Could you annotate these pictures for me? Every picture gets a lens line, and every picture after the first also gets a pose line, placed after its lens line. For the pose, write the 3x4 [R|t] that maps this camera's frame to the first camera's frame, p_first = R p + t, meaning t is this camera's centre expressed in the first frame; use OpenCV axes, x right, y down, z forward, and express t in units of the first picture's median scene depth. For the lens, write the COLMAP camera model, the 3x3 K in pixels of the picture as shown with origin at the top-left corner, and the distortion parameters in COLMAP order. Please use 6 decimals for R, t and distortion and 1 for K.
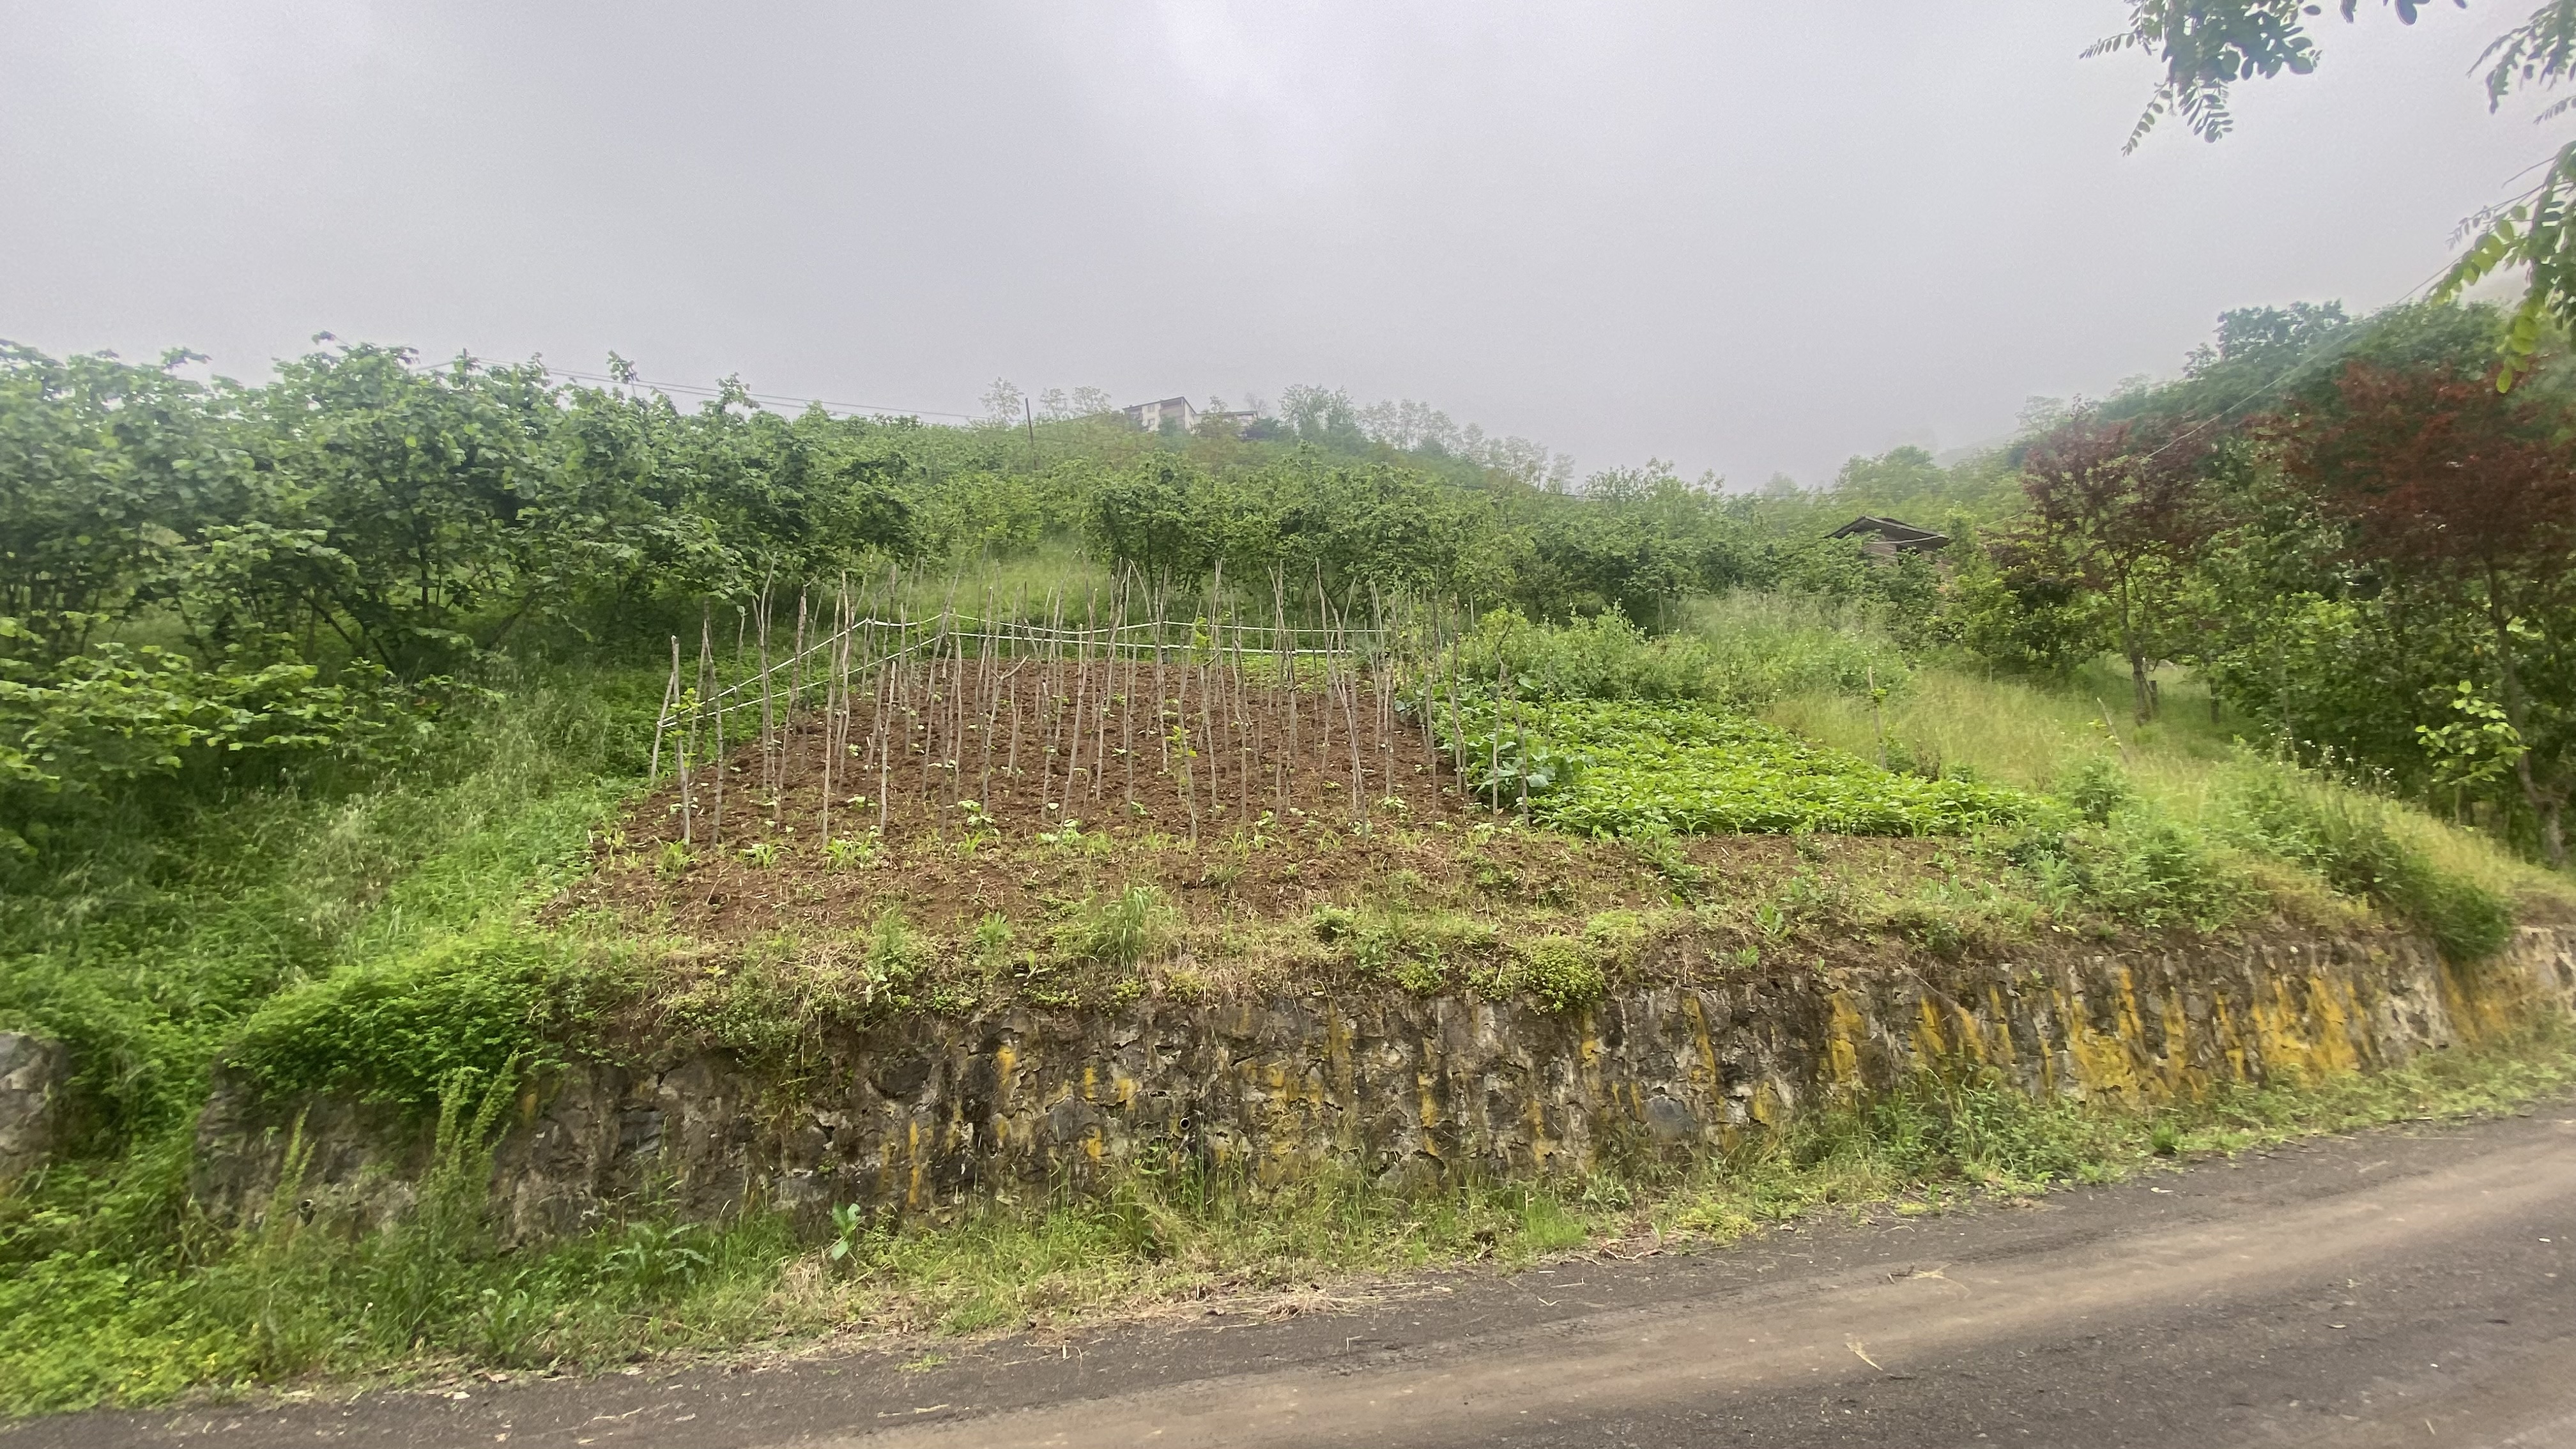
lens RADIAL K [[1031.9, 0, 1288.0], [0, 1031.9, 724.5], [0, 0, 1]] dist [0.004407, -0.014917]
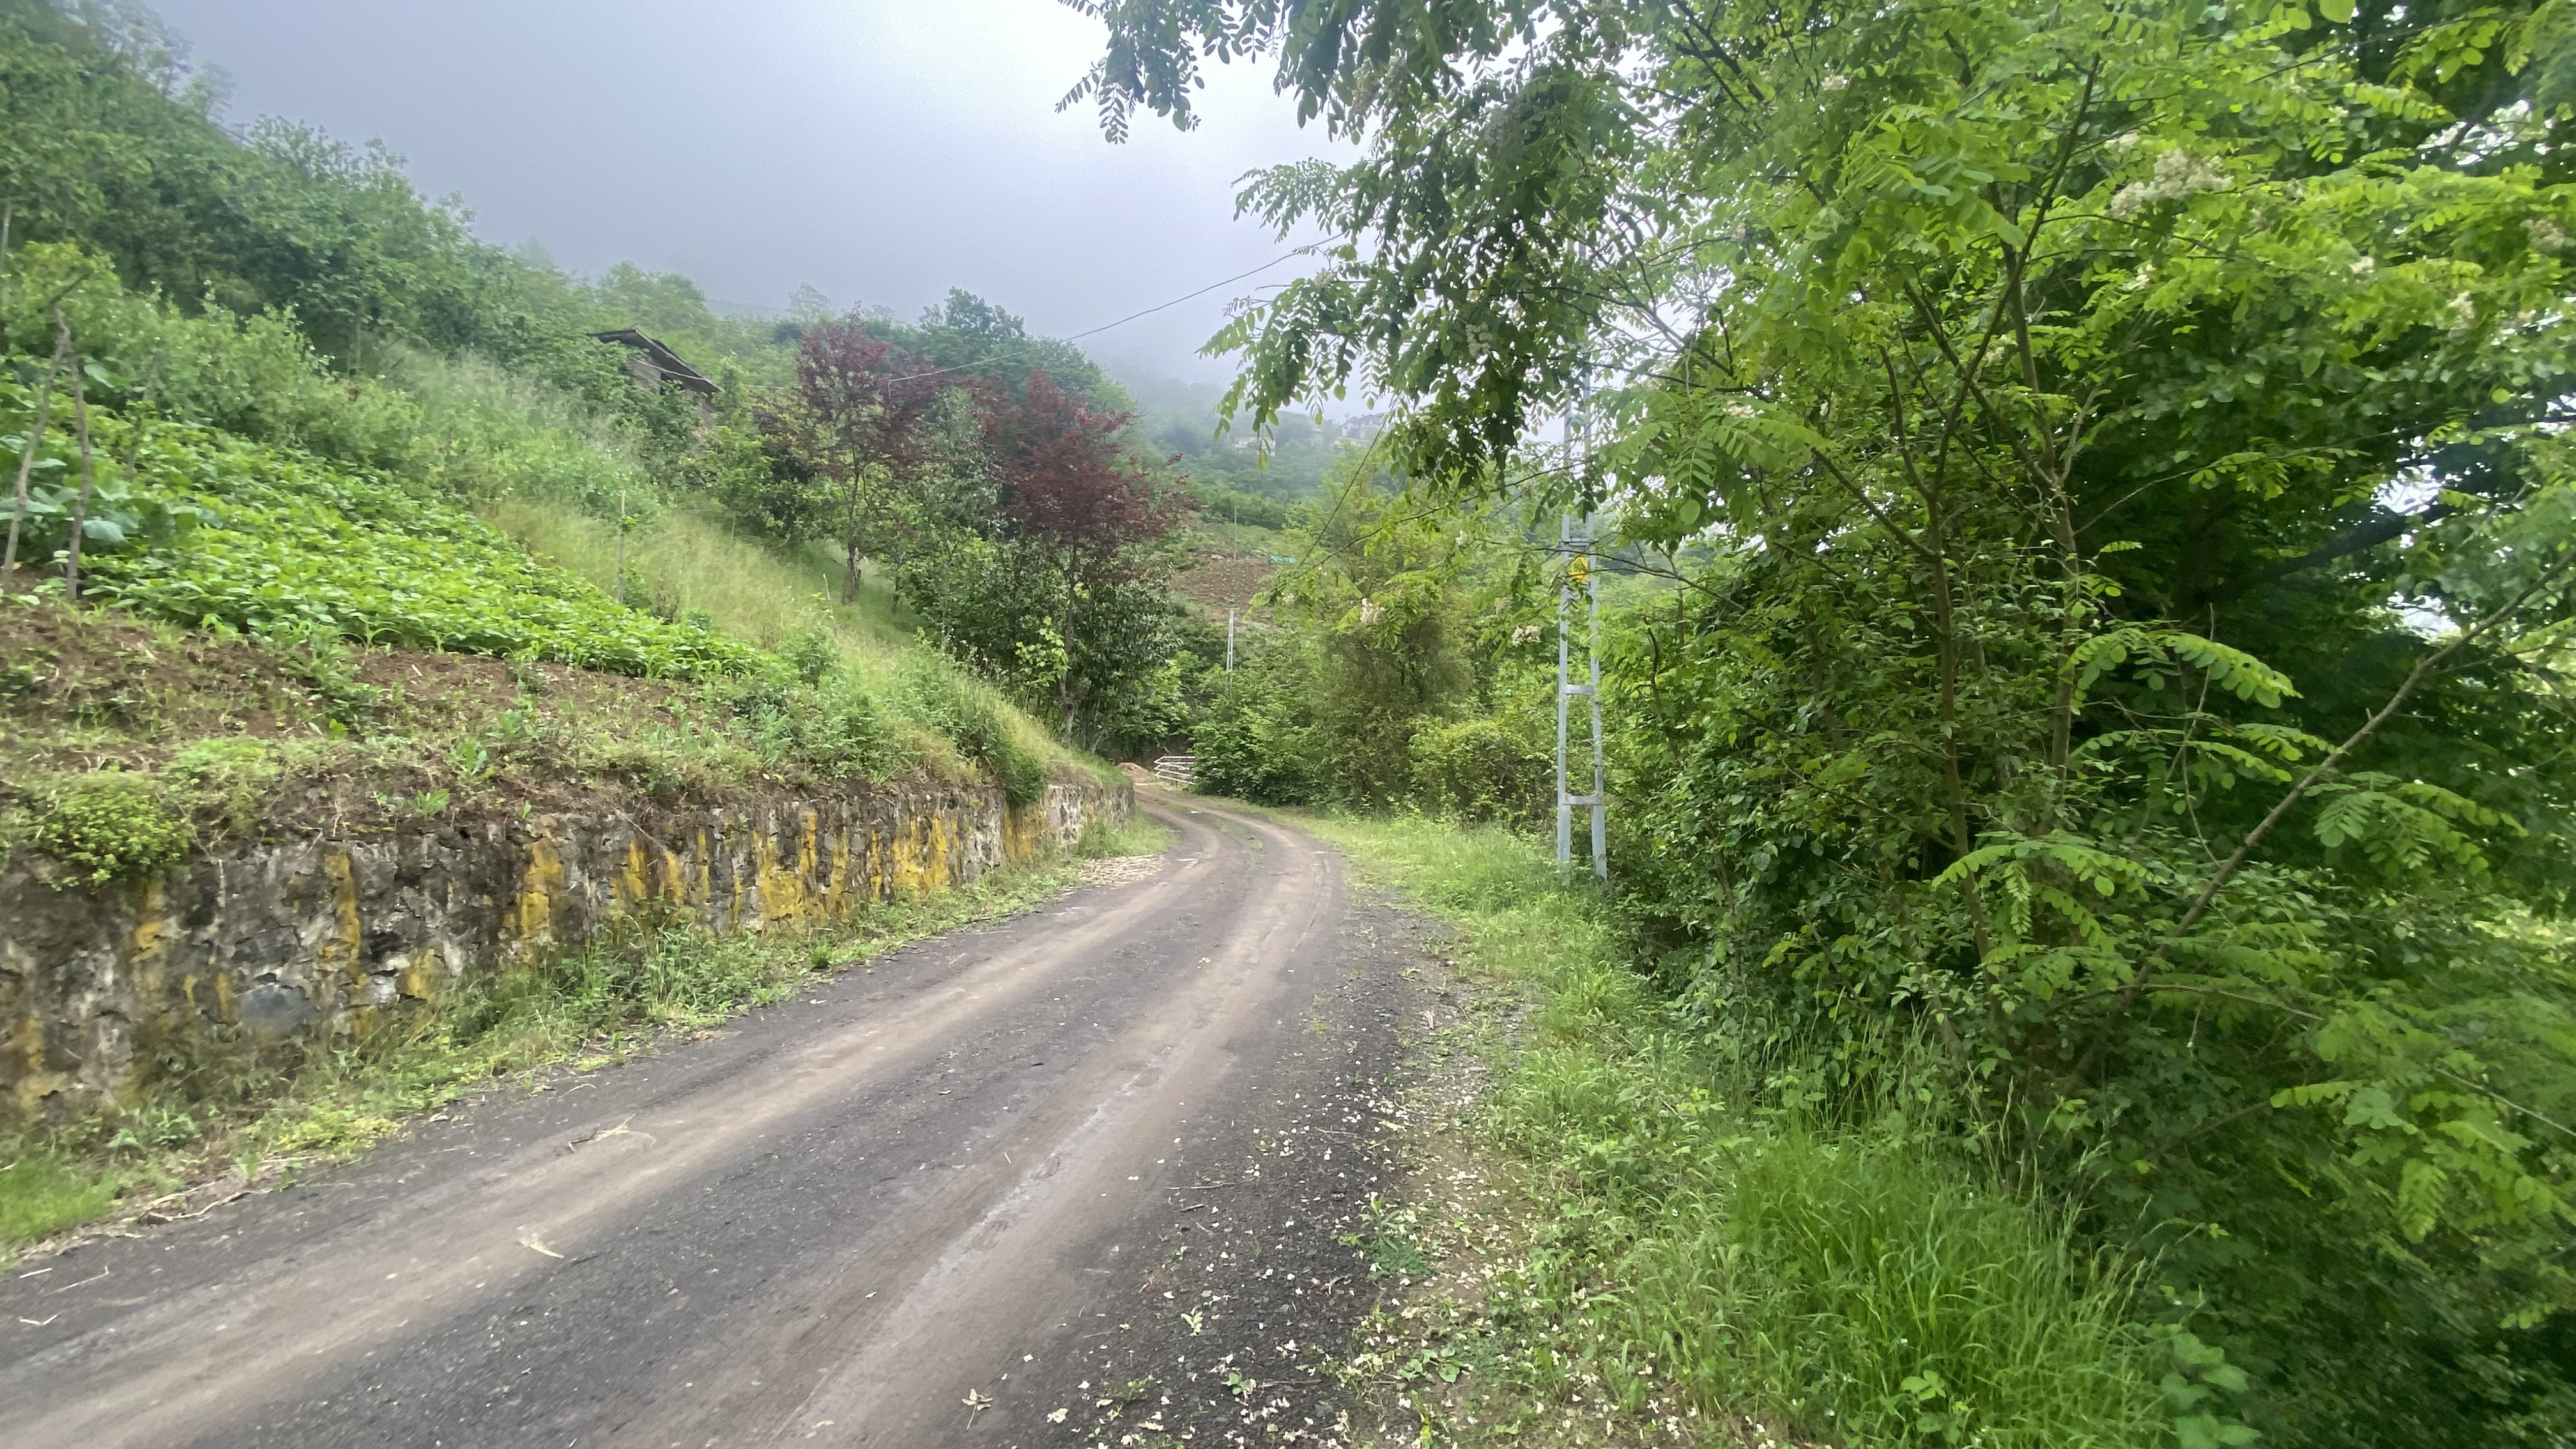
lens RADIAL K [[1022.3, 0, 1300.5], [0, 1022.3, 717.1], [0, 0, 1]] dist [0.002404, -0.013243]
pose [[0.415880, 0.075992, 0.906239, -0.003067], [-0.210452, 0.977495, 0.014611, 0.002538], [-0.884734, -0.196797, 0.422513, 0.063918]]
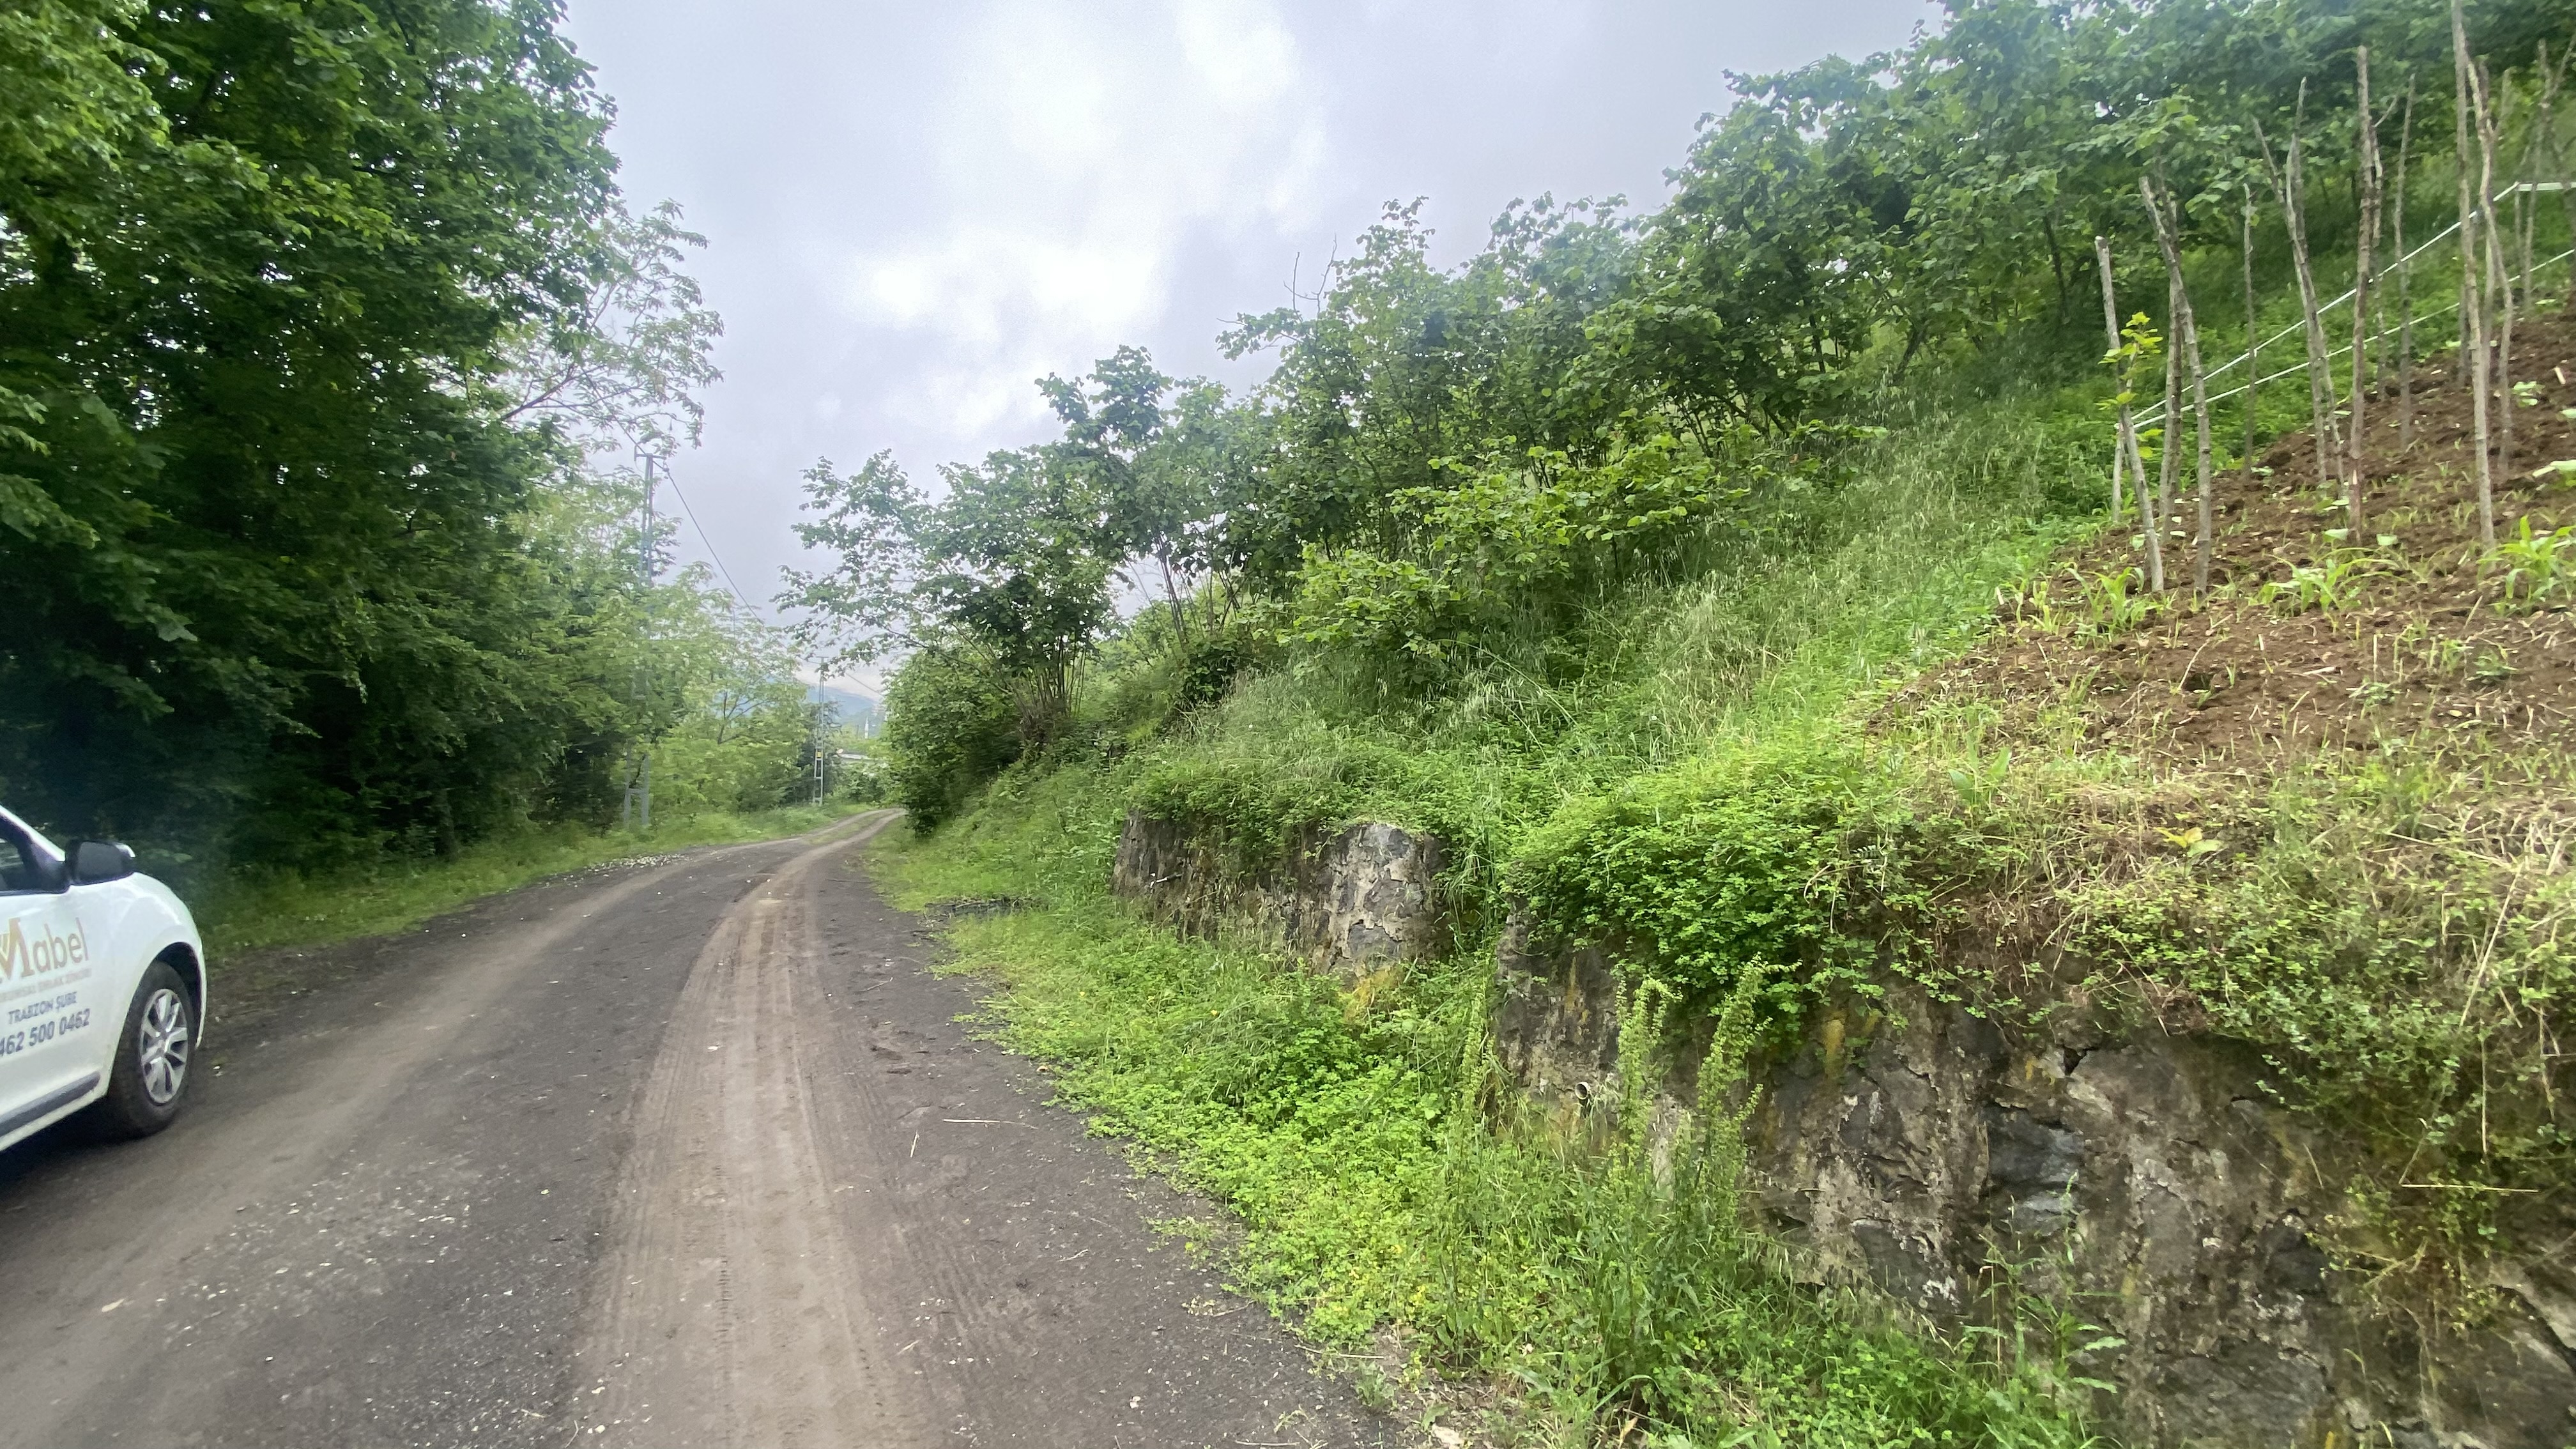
lens RADIAL K [[1048.5, 0, 1289.5], [0, 1048.5, 714.9], [0, 0, 1]] dist [0.011854, -0.015660]
pose [[0.304270, 0.011223, -0.952520, -0.215117], [0.157069, 0.985653, 0.061787, 0.085931], [0.939547, -0.168412, 0.298142, 0.442465]]
